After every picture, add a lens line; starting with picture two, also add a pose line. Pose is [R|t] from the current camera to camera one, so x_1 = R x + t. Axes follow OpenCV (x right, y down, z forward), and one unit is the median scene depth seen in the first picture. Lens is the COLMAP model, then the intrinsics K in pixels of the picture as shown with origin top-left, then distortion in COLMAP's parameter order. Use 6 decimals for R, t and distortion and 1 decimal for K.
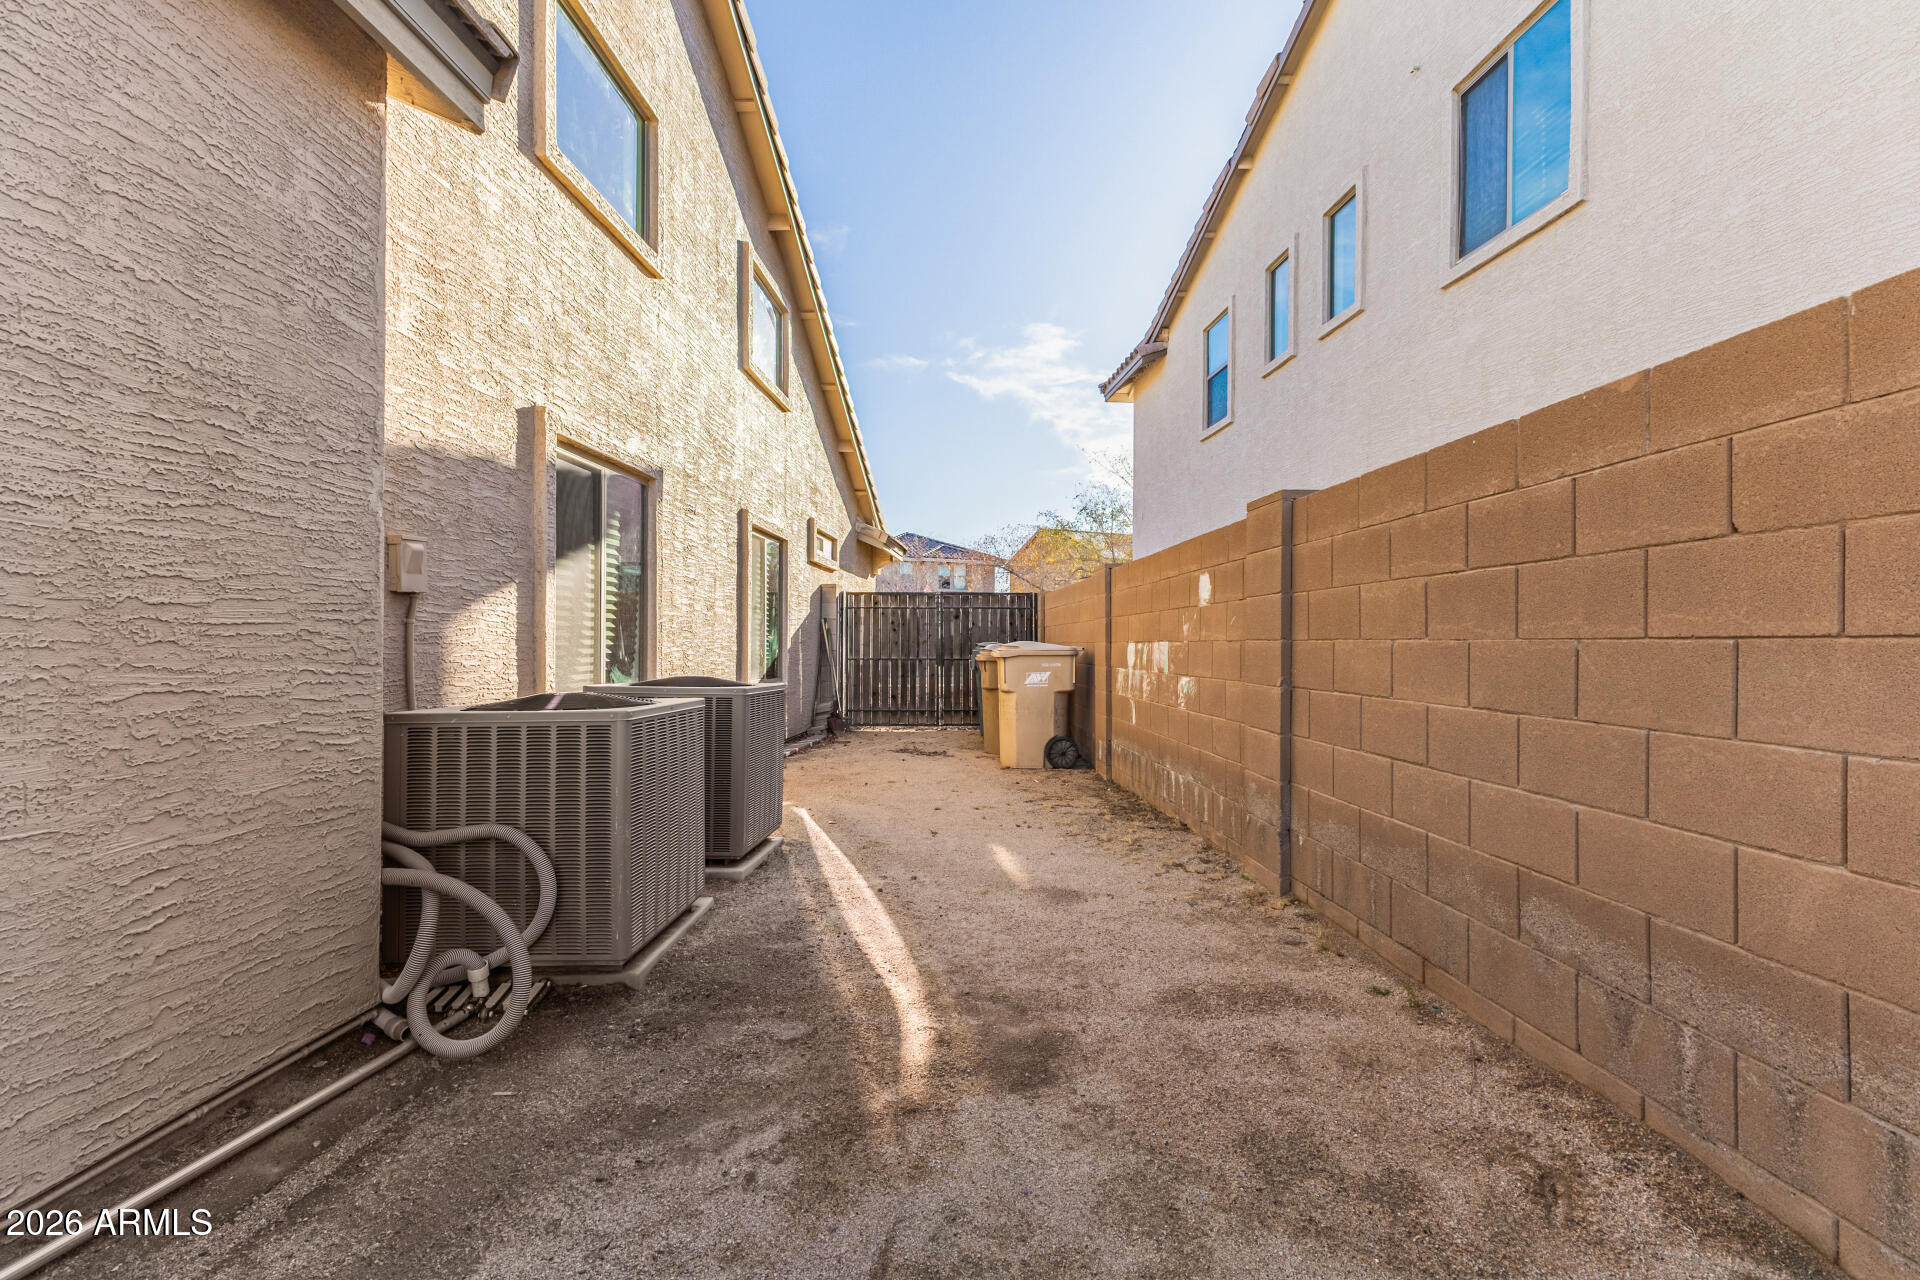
lens RADIAL K [[824.9, 0, 959.1], [0, 824.9, 636.6], [0, 0, 1]] dist [0.007857, -0.000906]
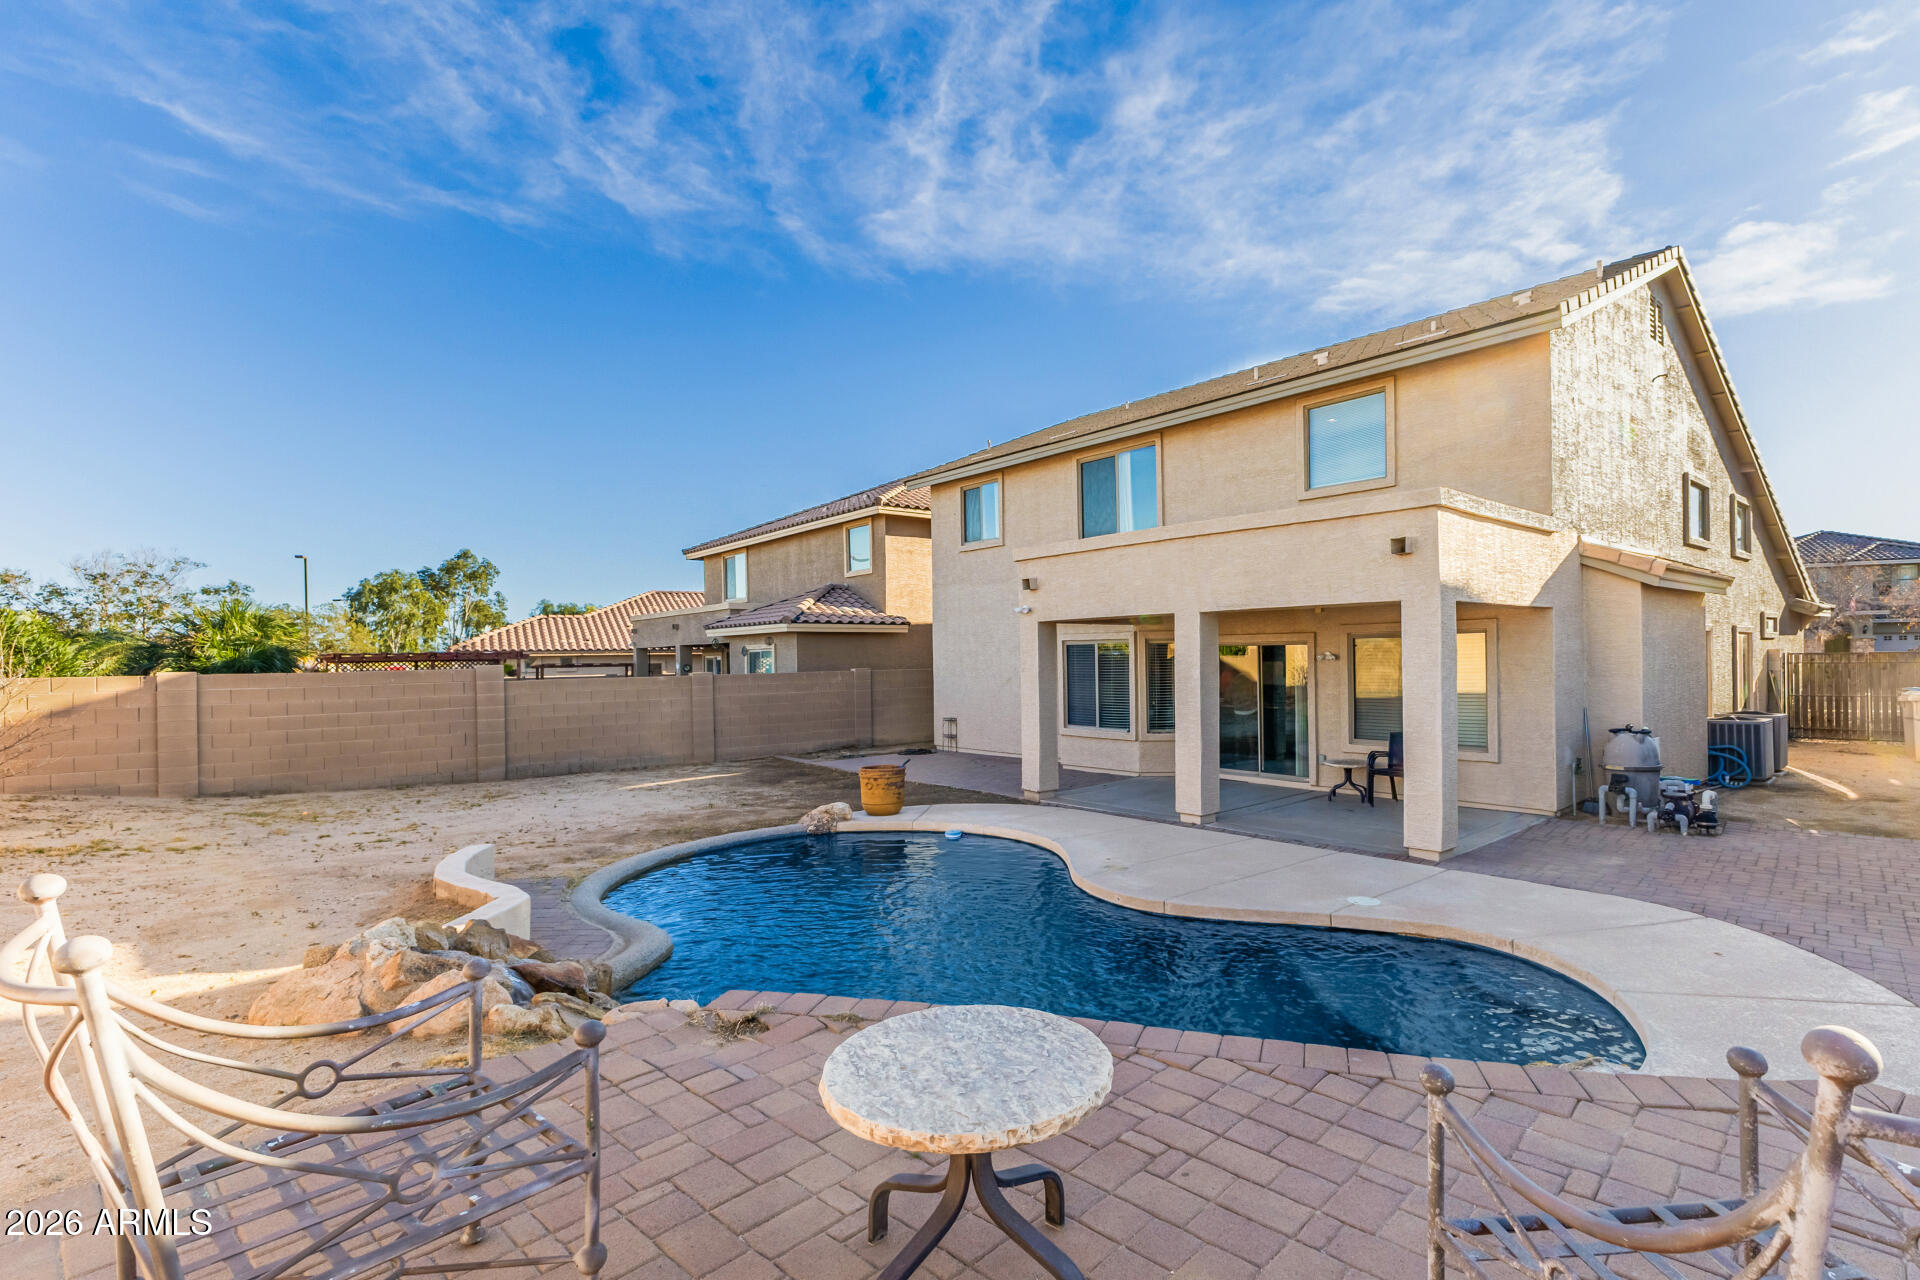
lens RADIAL K [[824.9, 0, 959.1], [0, 824.9, 636.6], [0, 0, 1]] dist [0.007857, -0.000906]
pose [[0.653701, 0.009238, -0.756696, 0.039538], [0.003994, 0.999869, 0.015658, -0.128442], [0.756742, -0.013258, 0.653579, -1.443589]]
